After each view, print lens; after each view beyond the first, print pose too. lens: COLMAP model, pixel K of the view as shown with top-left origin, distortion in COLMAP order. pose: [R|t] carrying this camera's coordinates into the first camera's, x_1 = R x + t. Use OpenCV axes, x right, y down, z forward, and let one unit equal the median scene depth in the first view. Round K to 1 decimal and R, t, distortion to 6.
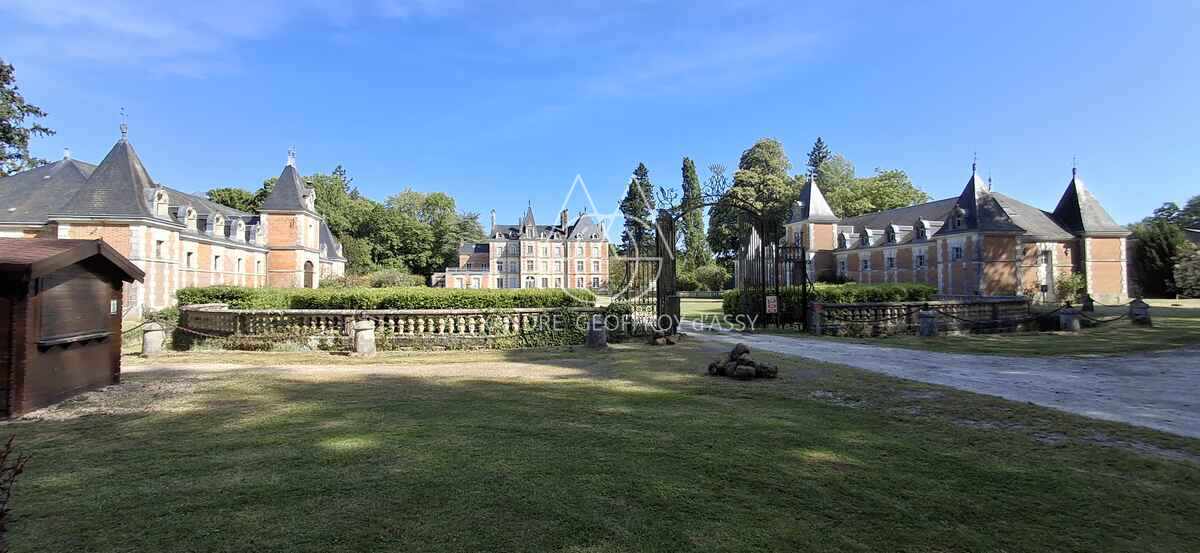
lens RADIAL K [[555.5, 0, 601.6], [0, 555.5, 279.2], [0, 0, 1]] dist [0.002658, 0.000614]
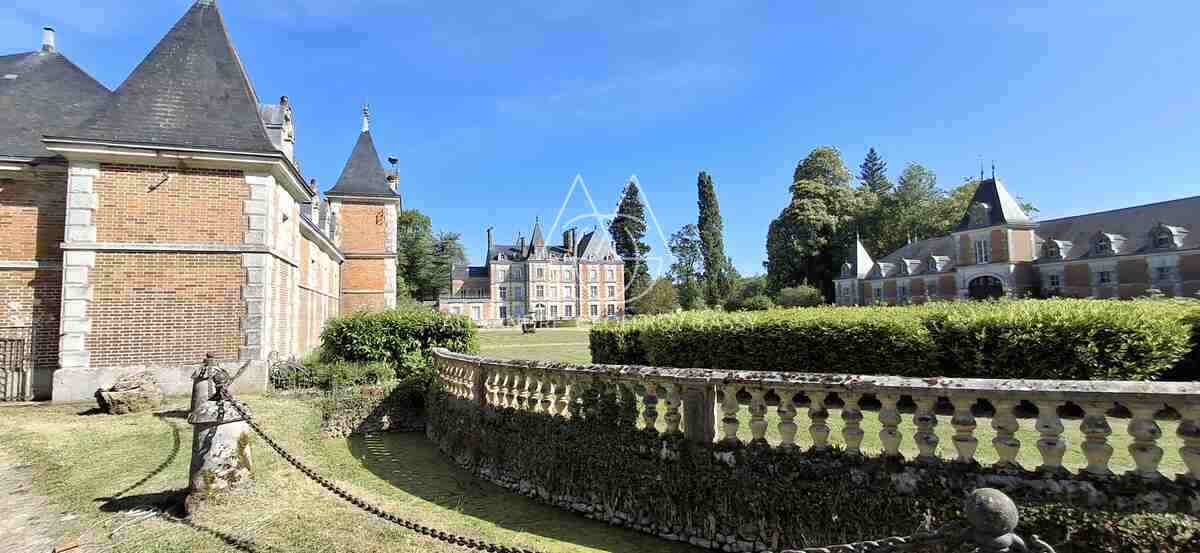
lens RADIAL K [[555.5, 0, 597.2], [0, 555.5, 277.8], [0, 0, 1]] dist [0.002658, 0.000614]
pose [[0.989969, -0.007255, 0.141095, -0.161630], [0.015186, 0.998359, -0.055215, 0.003358], [-0.140463, 0.056804, 0.988455, 0.135828]]
